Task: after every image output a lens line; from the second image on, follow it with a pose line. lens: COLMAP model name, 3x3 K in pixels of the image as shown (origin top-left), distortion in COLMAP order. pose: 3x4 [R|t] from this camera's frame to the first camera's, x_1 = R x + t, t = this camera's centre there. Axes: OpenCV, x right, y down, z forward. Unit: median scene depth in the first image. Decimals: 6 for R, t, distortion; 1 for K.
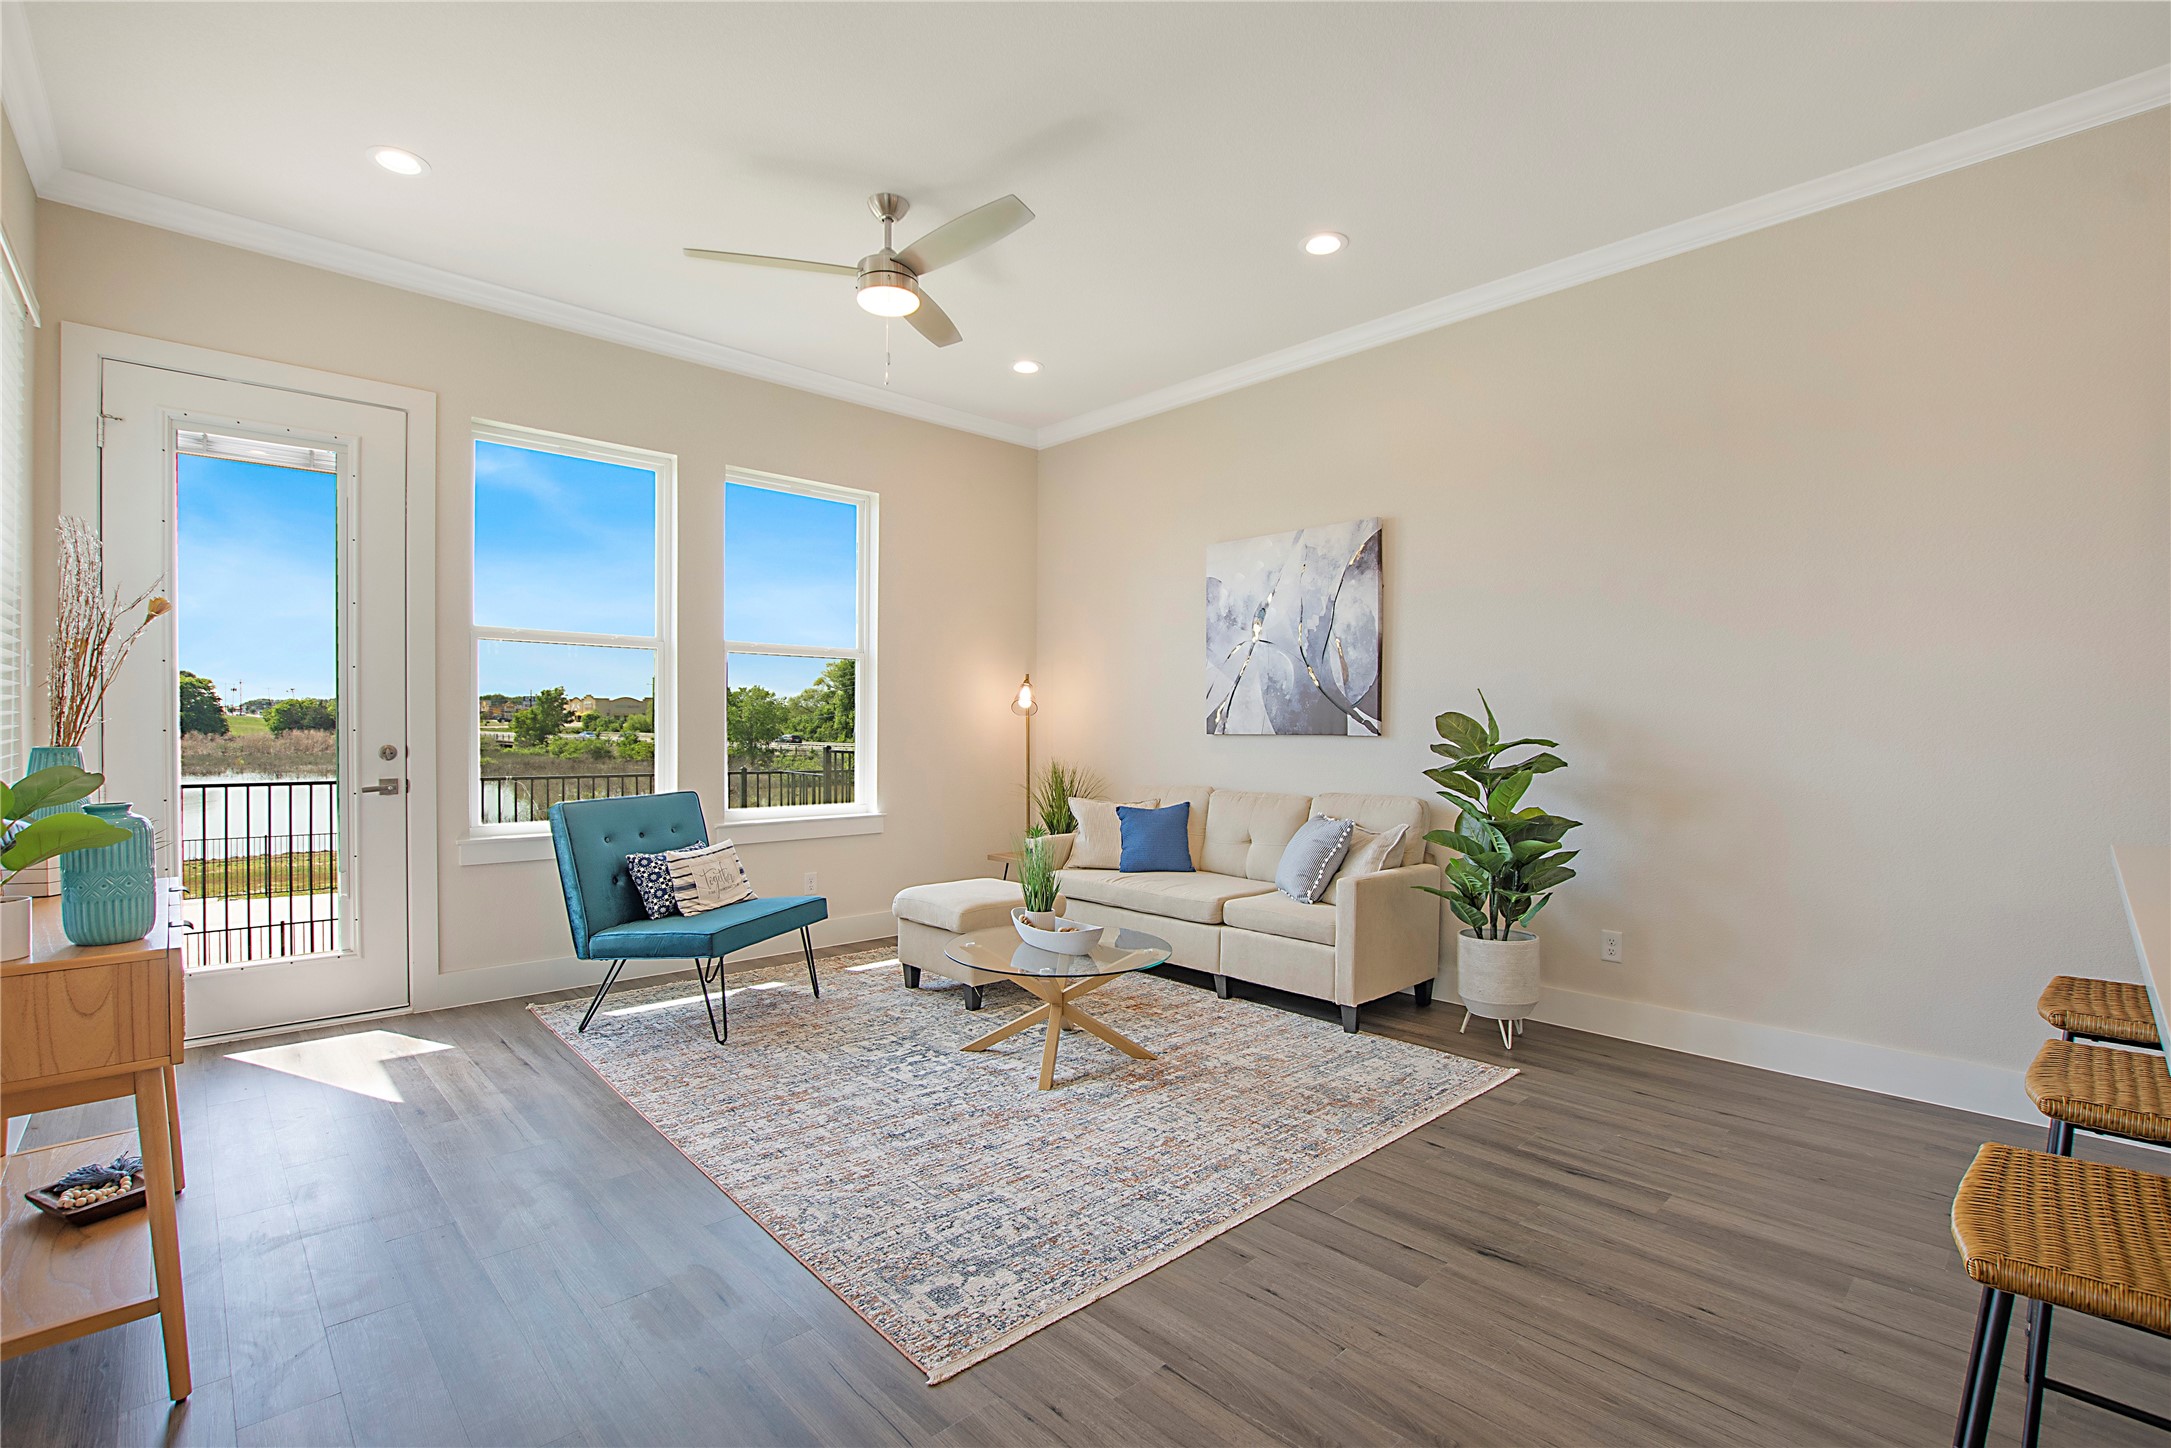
lens RADIAL K [[959.2, 0, 1098.4], [0, 959.2, 739.7], [0, 0, 1]] dist [-0.029195, 0.001040]
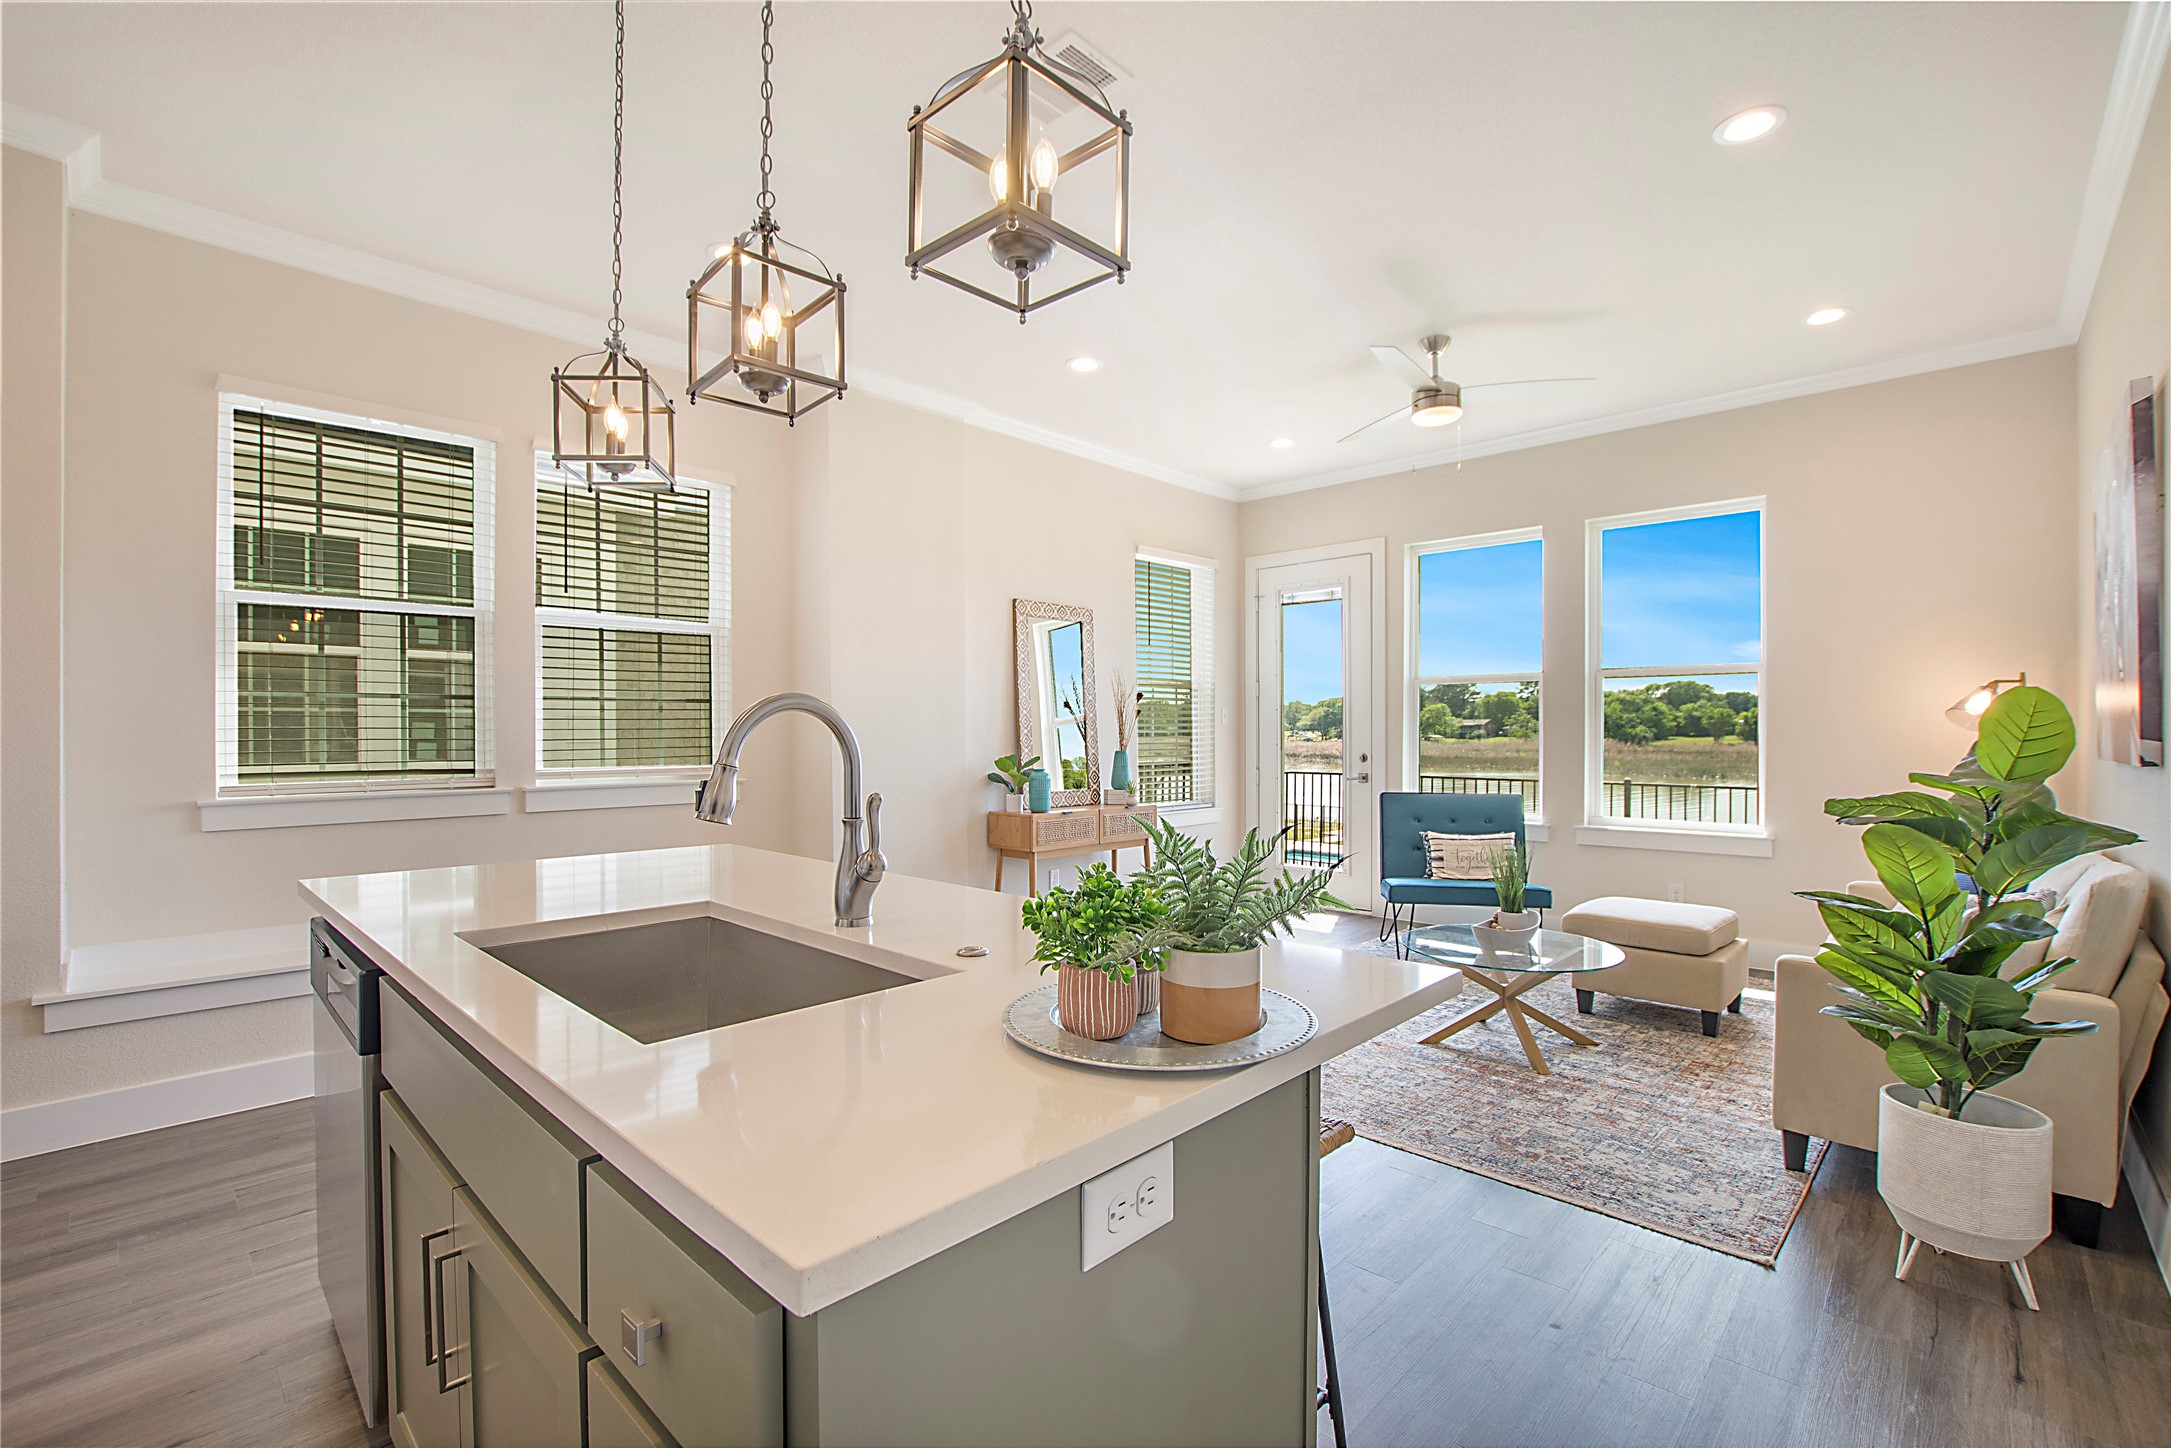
lens RADIAL K [[959.2, 0, 1098.4], [0, 959.2, 739.7], [0, 0, 1]] dist [-0.029195, 0.001040]
pose [[0.067389, 0.002338, -0.997724, 0.925746], [-0.012019, 0.999927, 0.001531, -0.015641], [0.997654, 0.011888, 0.067412, 0.409022]]
